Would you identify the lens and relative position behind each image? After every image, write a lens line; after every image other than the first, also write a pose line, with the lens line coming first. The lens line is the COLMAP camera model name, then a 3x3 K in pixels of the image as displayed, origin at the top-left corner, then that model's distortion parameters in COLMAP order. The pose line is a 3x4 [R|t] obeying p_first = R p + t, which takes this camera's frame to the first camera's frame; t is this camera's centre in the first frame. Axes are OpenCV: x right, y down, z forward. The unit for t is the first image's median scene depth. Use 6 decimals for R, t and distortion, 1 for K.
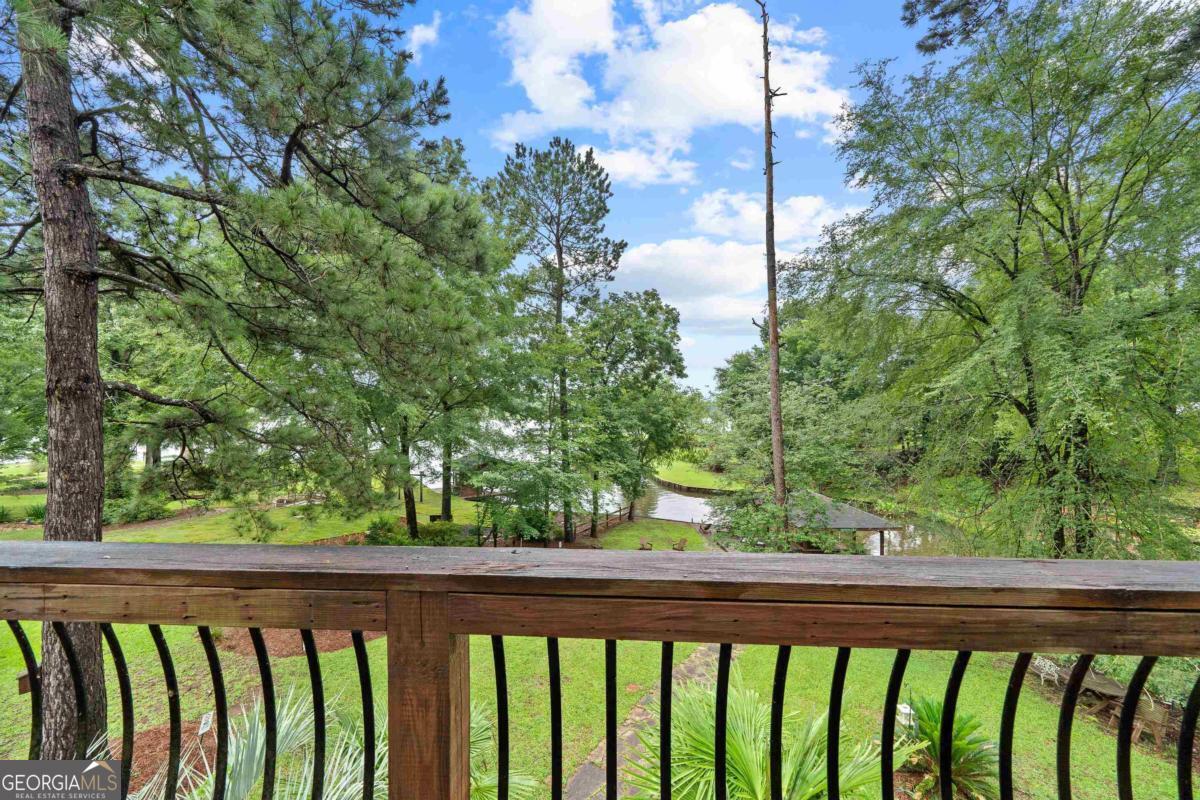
lens RADIAL K [[420.9, 0, 594.5], [0, 420.9, 407.7], [0, 0, 1]] dist [-0.001712, -0.000025]
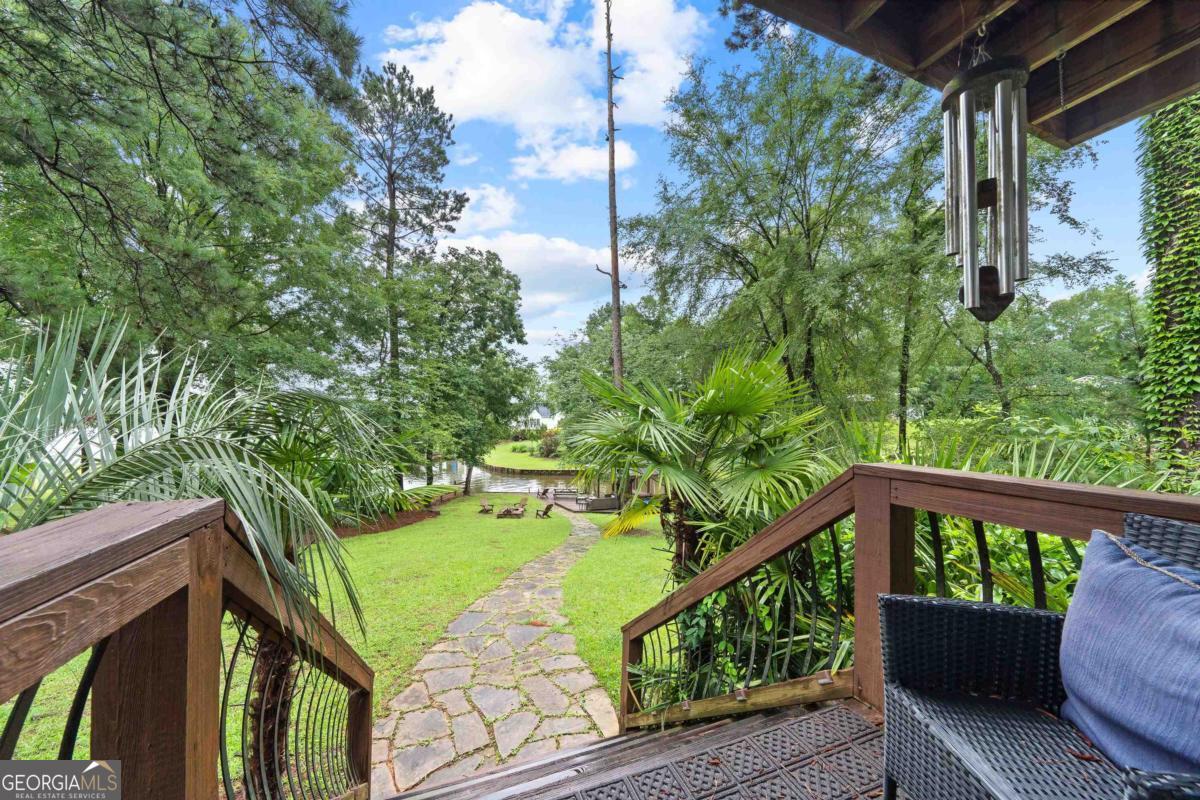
lens RADIAL K [[420.9, 0, 598.1], [0, 420.9, 410.0], [0, 0, 1]] dist [-0.001712, -0.000025]
pose [[0.914069, 0.009046, 0.405457, -0.037784], [-0.003701, 0.999896, -0.013965, 0.105837], [-0.405541, 0.011265, 0.914007, -0.003784]]
